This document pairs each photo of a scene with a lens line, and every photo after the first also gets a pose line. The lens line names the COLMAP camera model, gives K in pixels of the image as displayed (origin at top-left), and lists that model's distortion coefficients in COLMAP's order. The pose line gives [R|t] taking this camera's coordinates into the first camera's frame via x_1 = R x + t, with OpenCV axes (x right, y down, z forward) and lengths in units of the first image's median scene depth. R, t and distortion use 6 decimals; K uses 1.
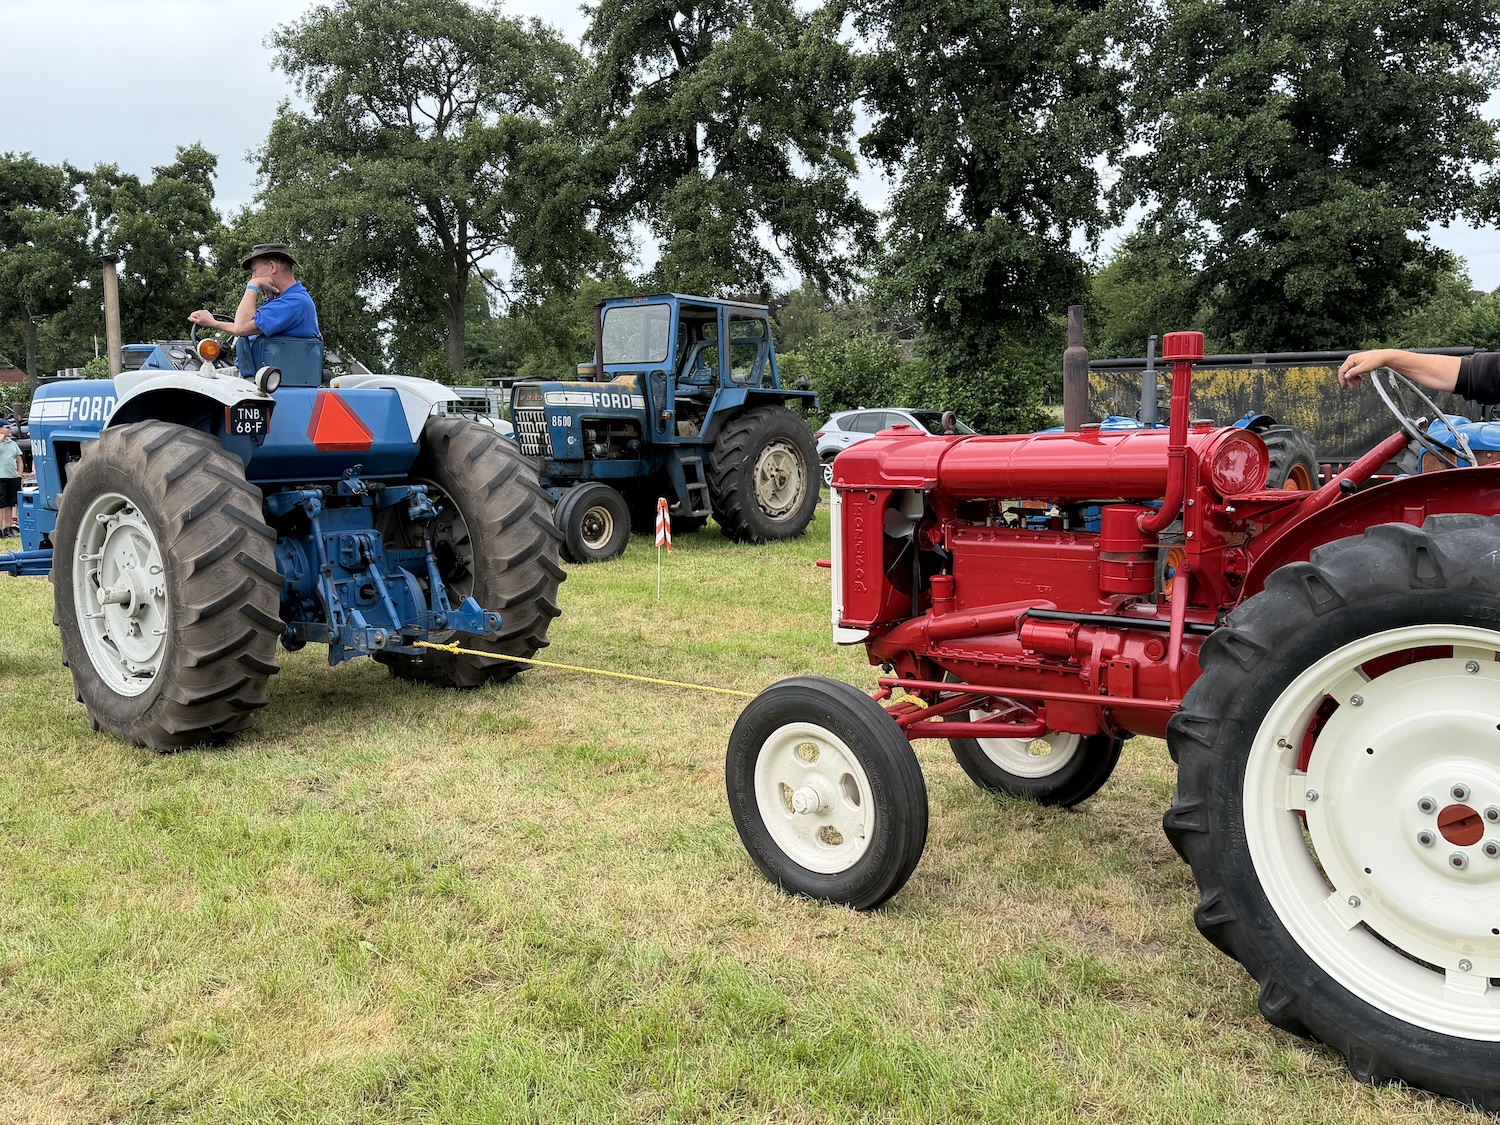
lens RADIAL K [[1410.4, 0, 748.9], [0, 1410.4, 600.6], [0, 0, 1]] dist [0.309514, -0.665769]
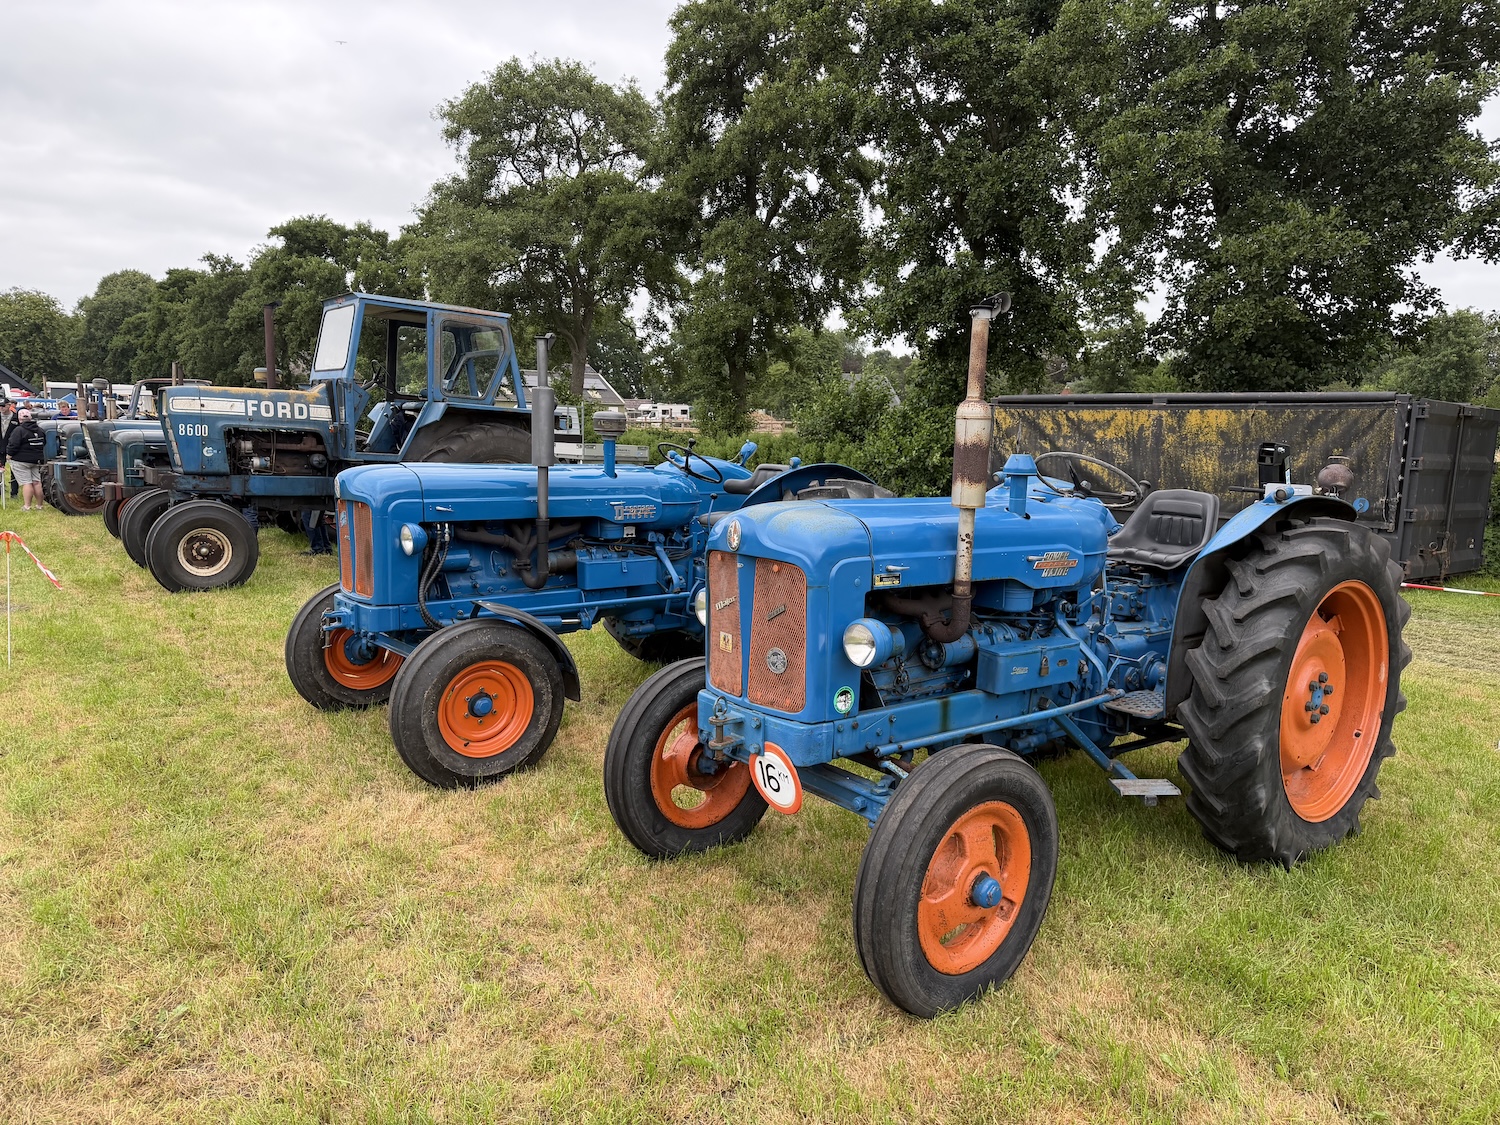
lens RADIAL K [[1089.8, 0, 747.1], [0, 1089.8, 581.2], [0, 0, 1]] dist [0.202150, -0.309649]
pose [[0.977494, 0.065475, -0.200544, 0.245107], [-0.065182, 0.997841, 0.008074, -0.042144], [0.200640, 0.005180, 0.979651, 0.270176]]
